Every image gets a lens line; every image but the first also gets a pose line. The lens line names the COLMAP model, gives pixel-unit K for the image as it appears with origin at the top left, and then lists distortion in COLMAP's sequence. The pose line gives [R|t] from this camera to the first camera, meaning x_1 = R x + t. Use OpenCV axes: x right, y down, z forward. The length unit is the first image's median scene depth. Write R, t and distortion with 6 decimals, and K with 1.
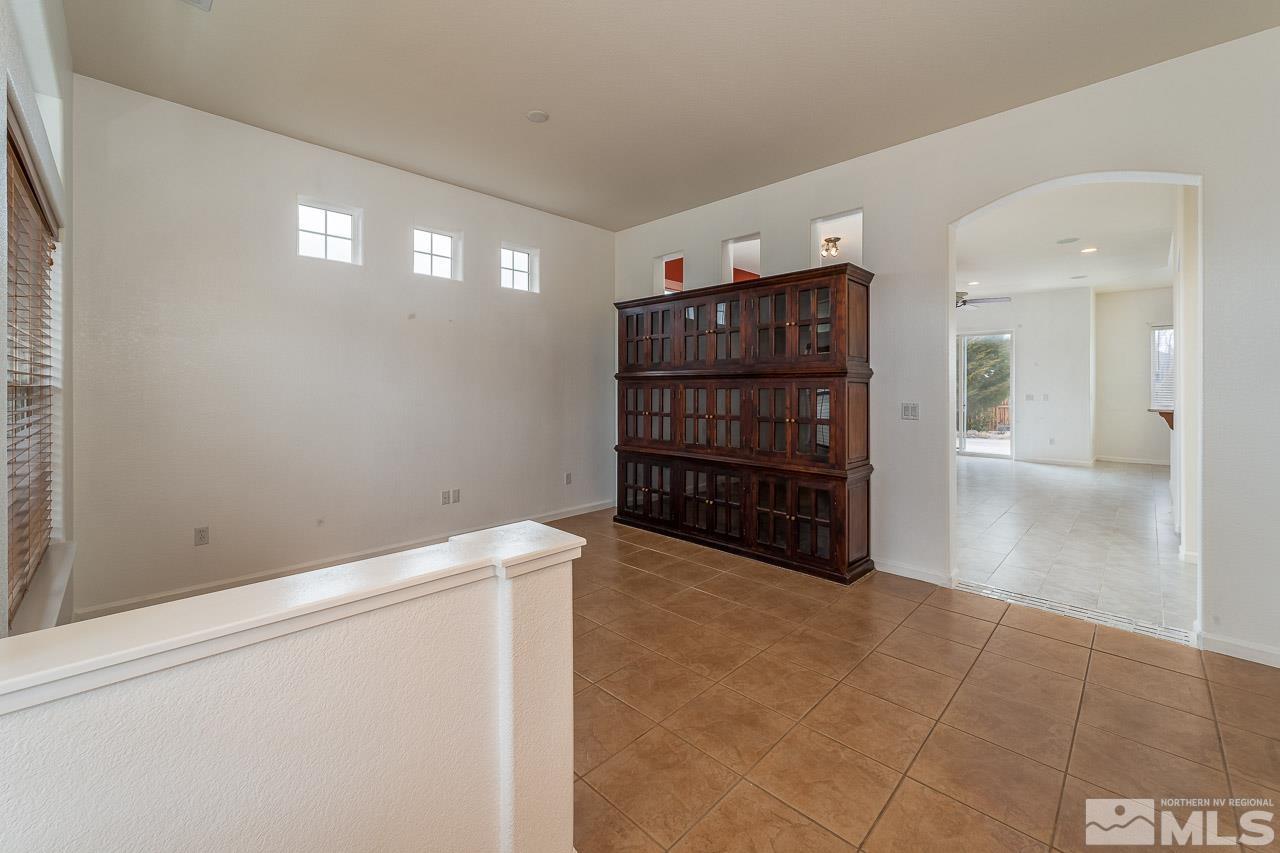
lens RADIAL K [[509.5, 0, 639.8], [0, 509.5, 386.3], [0, 0, 1]] dist [0.010625, -0.000015]
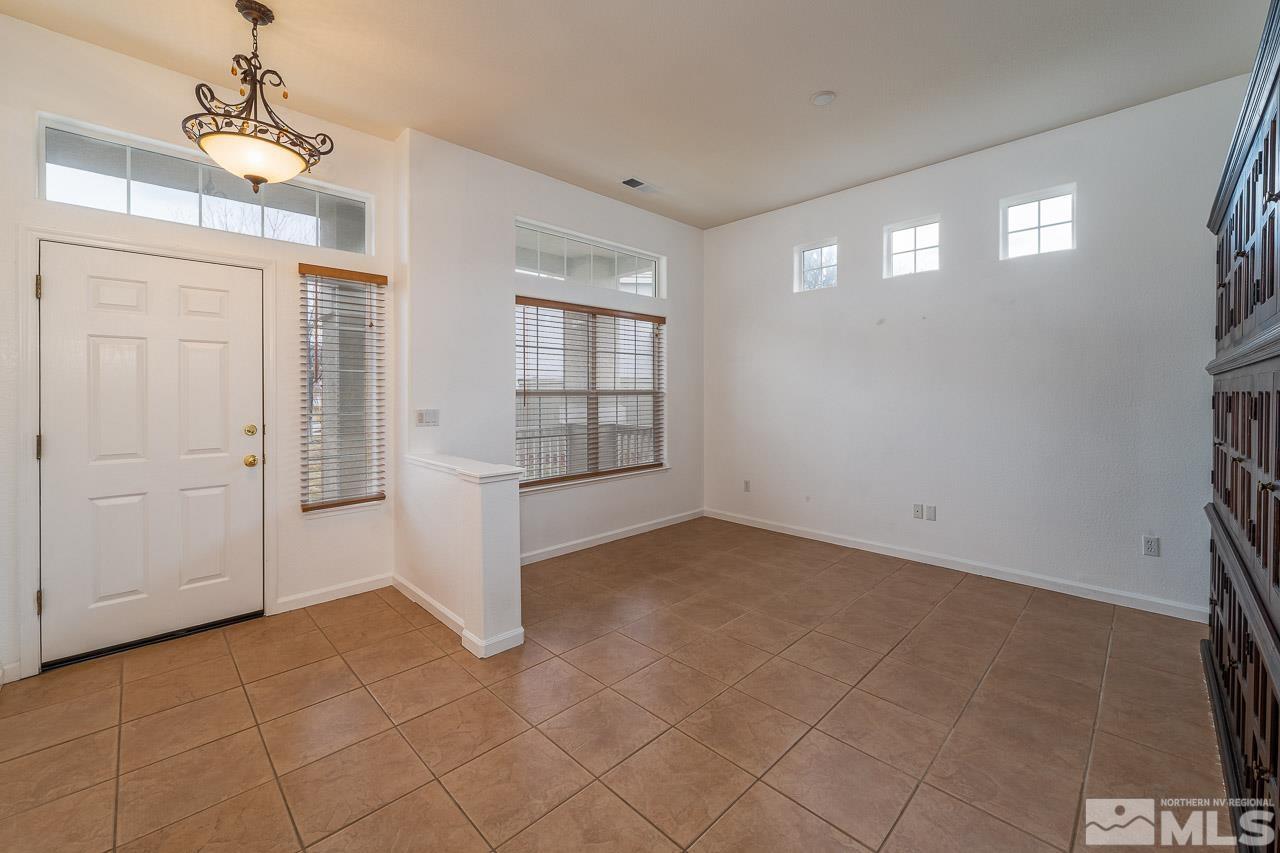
lens RADIAL K [[511.6, 0, 640.7], [0, 511.6, 399.6], [0, 0, 1]] dist [-0.002747, -0.000185]
pose [[-0.011684, 0.008636, -0.999894, 0.662516], [0.003379, 0.999957, 0.008597, 0.008162], [0.999926, -0.003278, -0.011712, 0.620438]]
